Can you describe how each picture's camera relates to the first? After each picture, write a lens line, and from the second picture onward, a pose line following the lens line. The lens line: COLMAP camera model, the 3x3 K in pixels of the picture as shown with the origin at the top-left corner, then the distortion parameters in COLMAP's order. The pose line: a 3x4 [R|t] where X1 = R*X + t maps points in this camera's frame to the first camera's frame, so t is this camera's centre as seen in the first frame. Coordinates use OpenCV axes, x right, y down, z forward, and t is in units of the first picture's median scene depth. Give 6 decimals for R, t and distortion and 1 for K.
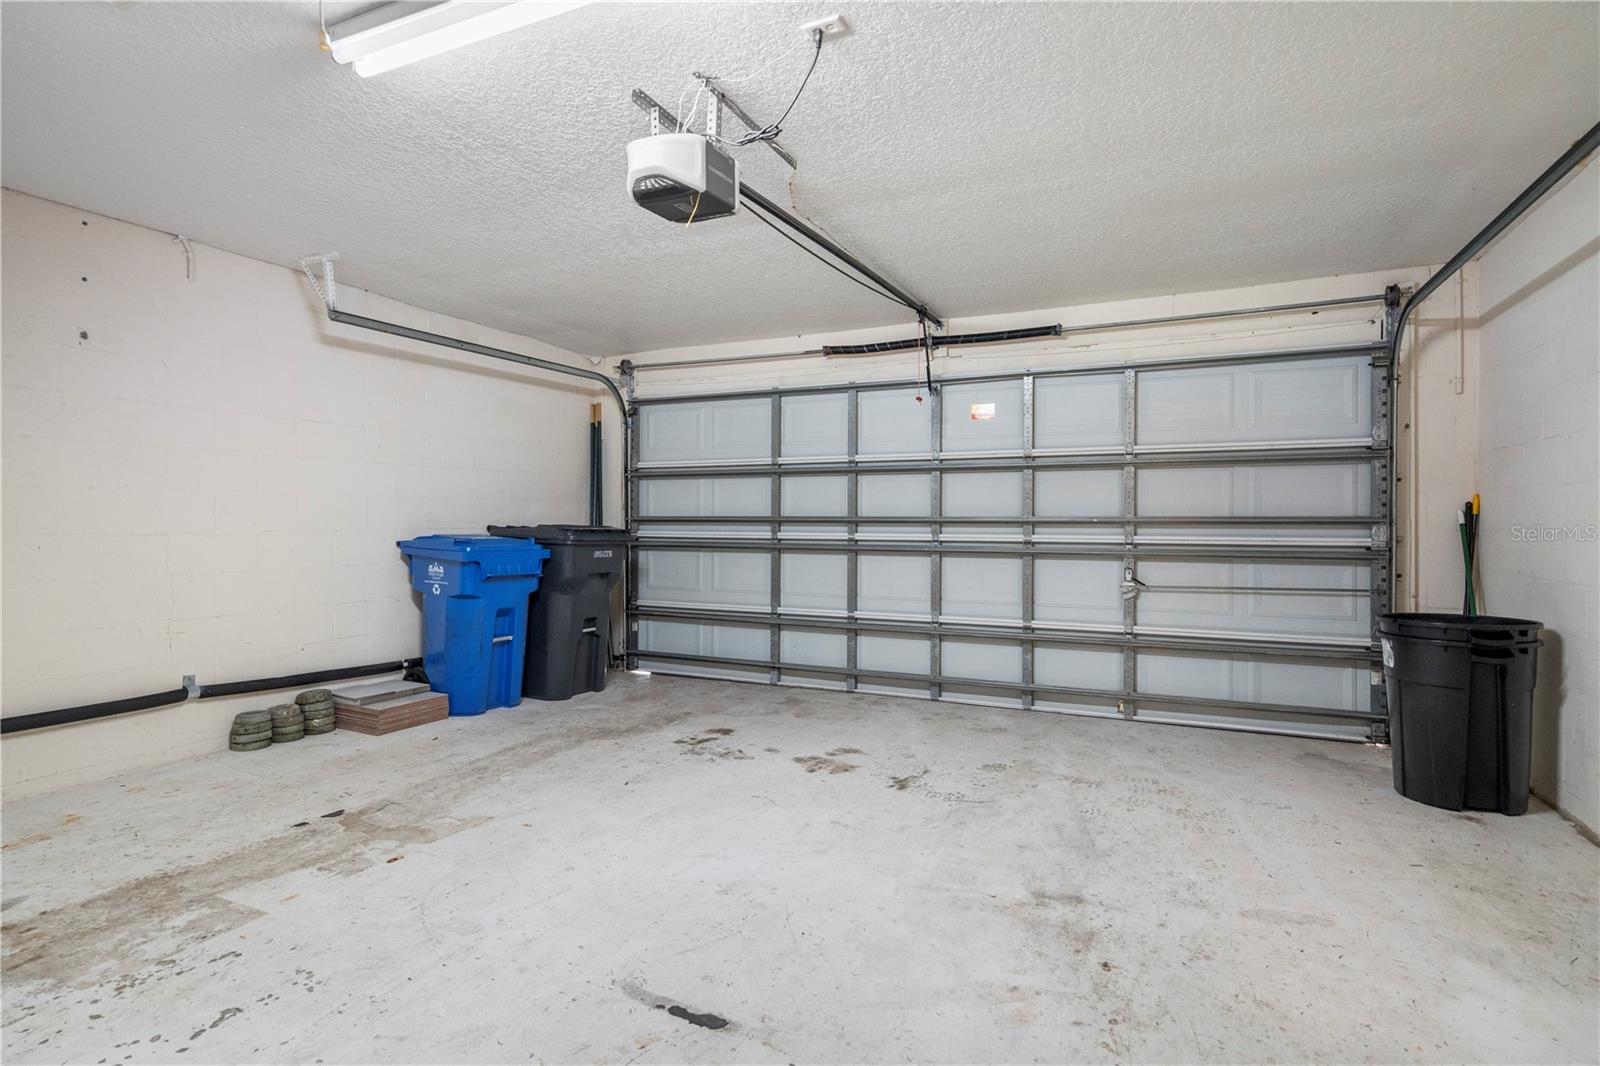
lens RADIAL K [[840.0, 0, 800.1], [0, 840.0, 525.7], [0, 0, 1]] dist [0.003798, 0.000451]
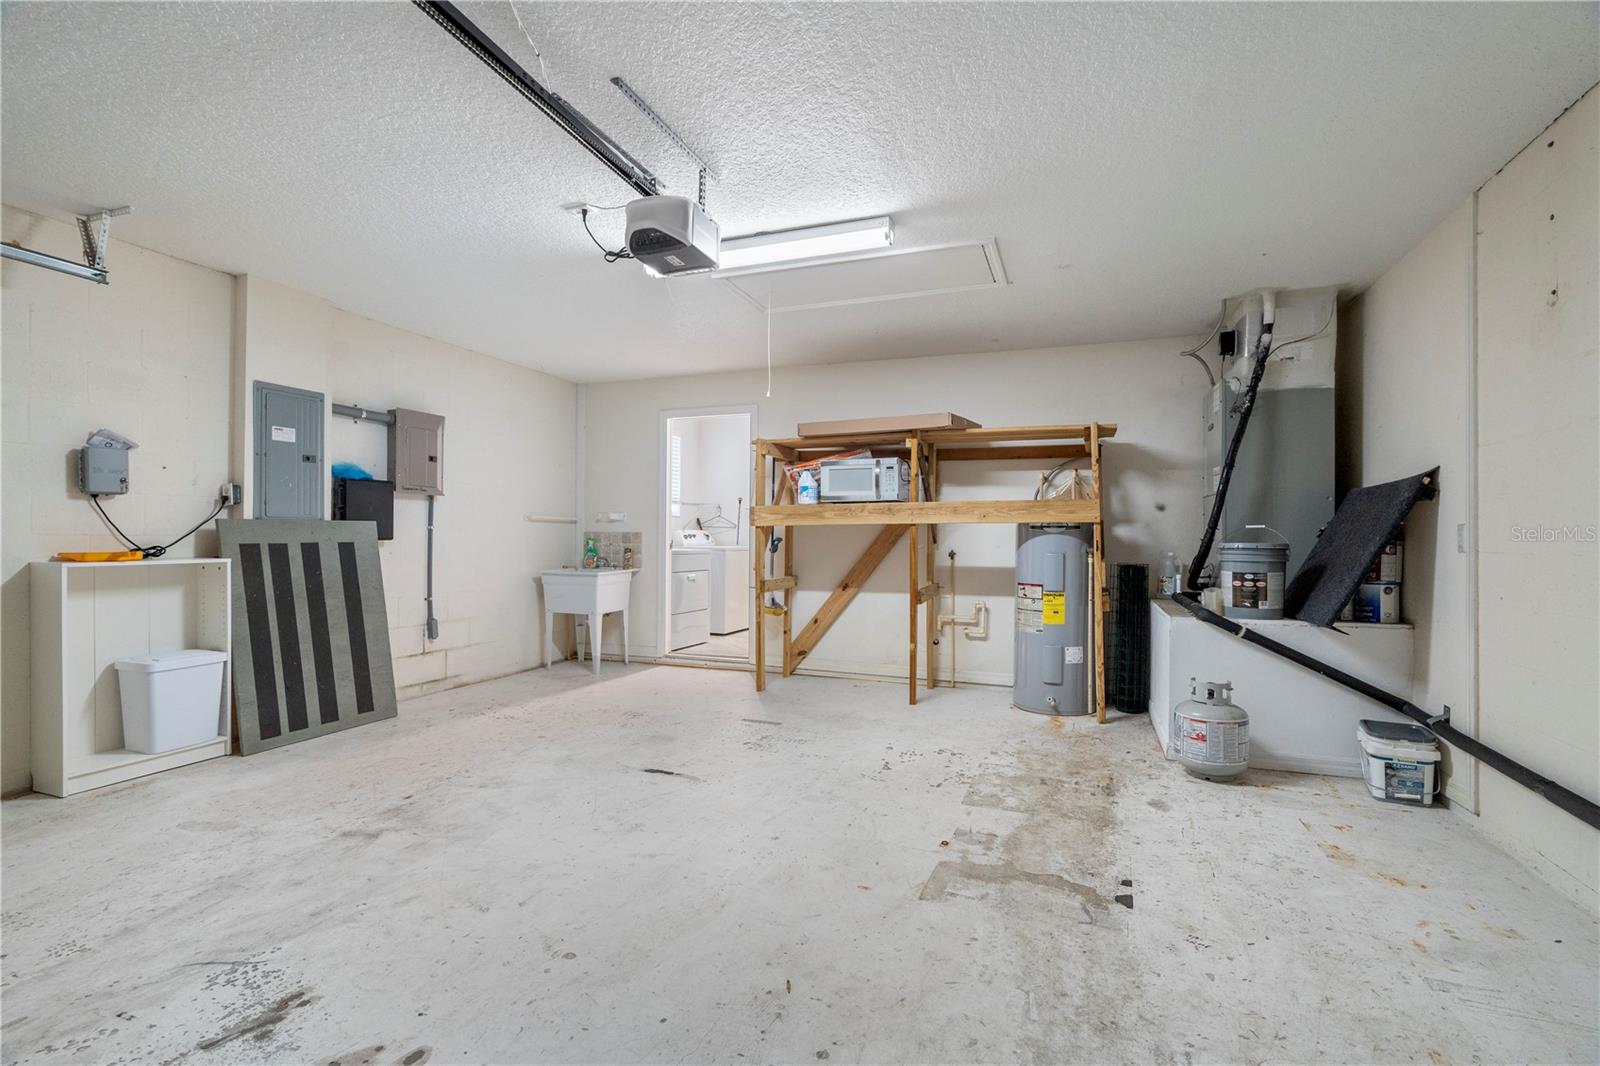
lens RADIAL K [[727.4, 0, 799.6], [0, 727.4, 536.0], [0, 0, 1]] dist [-0.004669, 0.002270]
pose [[-0.997314, -0.007842, -0.072821, -0.225543], [-0.008174, 0.999958, 0.004264, 0.000165], [0.072784, 0.004848, -0.997336, 1.908392]]
